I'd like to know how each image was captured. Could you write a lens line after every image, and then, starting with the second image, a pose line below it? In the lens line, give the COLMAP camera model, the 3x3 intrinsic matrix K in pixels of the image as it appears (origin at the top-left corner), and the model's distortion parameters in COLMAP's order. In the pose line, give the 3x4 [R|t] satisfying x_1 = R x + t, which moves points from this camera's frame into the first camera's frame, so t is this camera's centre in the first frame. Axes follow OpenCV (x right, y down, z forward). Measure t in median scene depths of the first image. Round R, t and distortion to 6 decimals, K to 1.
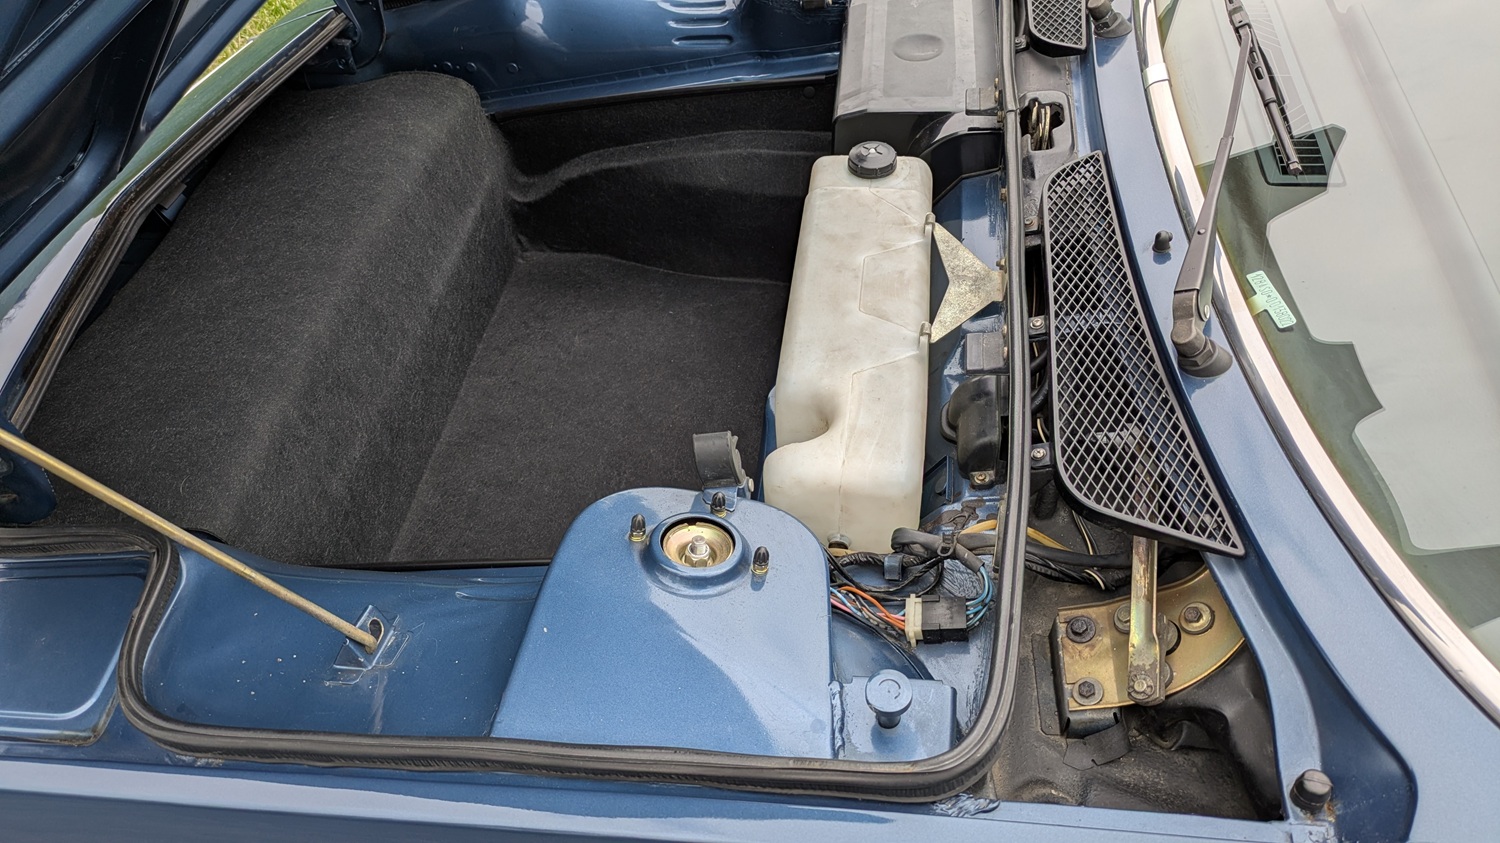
lens RADIAL K [[1072.2, 0, 739.5], [0, 1072.2, 412.5], [0, 0, 1]] dist [0.047362, -0.059862]
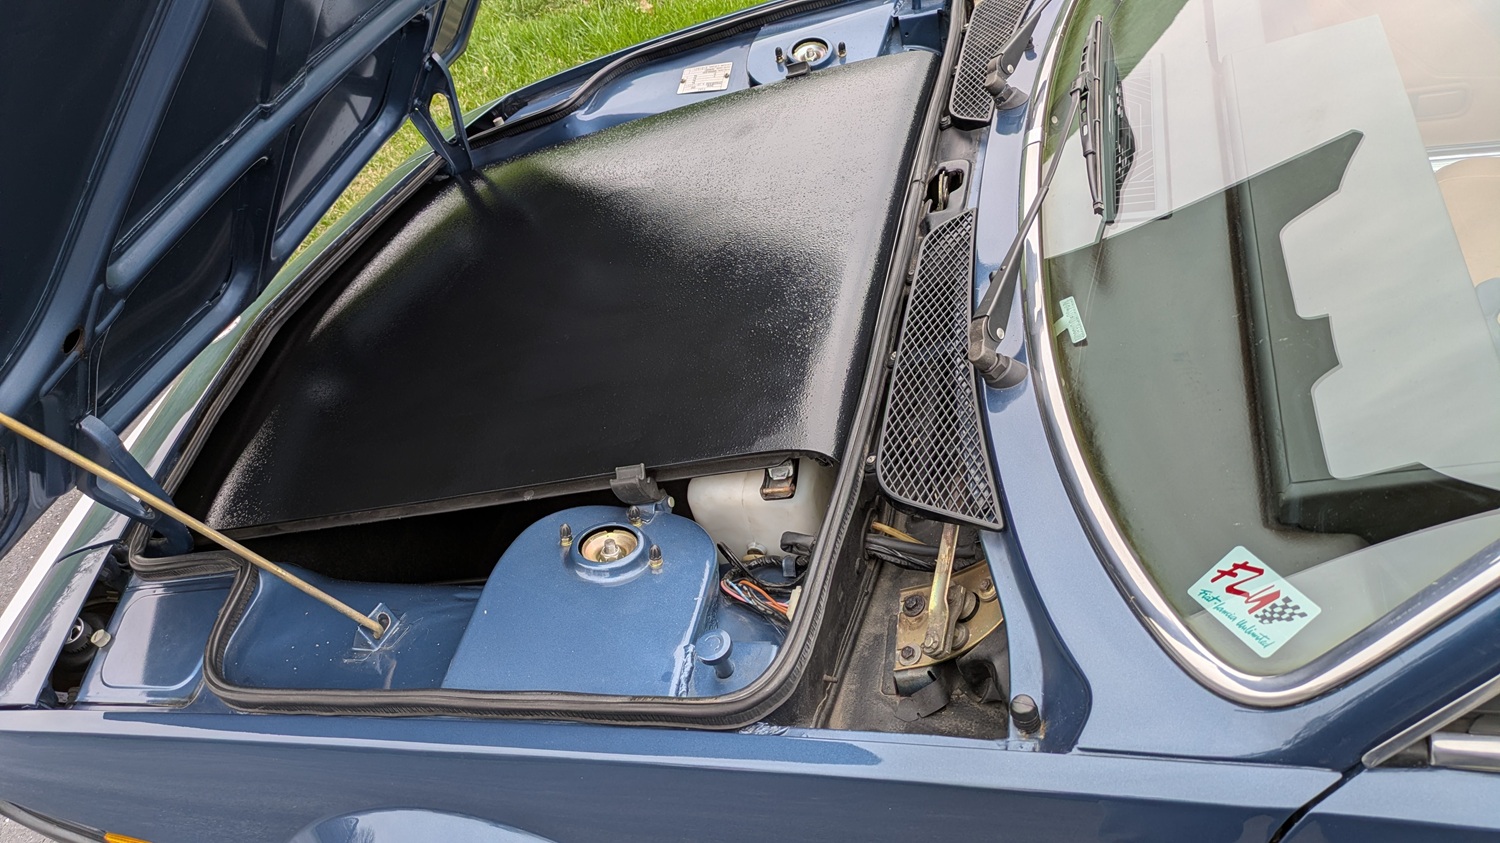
lens RADIAL K [[1099.4, 0, 750.0], [0, 1099.4, 421.5], [0, 0, 1]] dist [0.048079, -0.056405]
pose [[0.976606, -0.056047, -0.207604, 0.395197], [0.039955, 0.995920, -0.080914, 0.088025], [0.211292, 0.070726, 0.974861, -0.233266]]
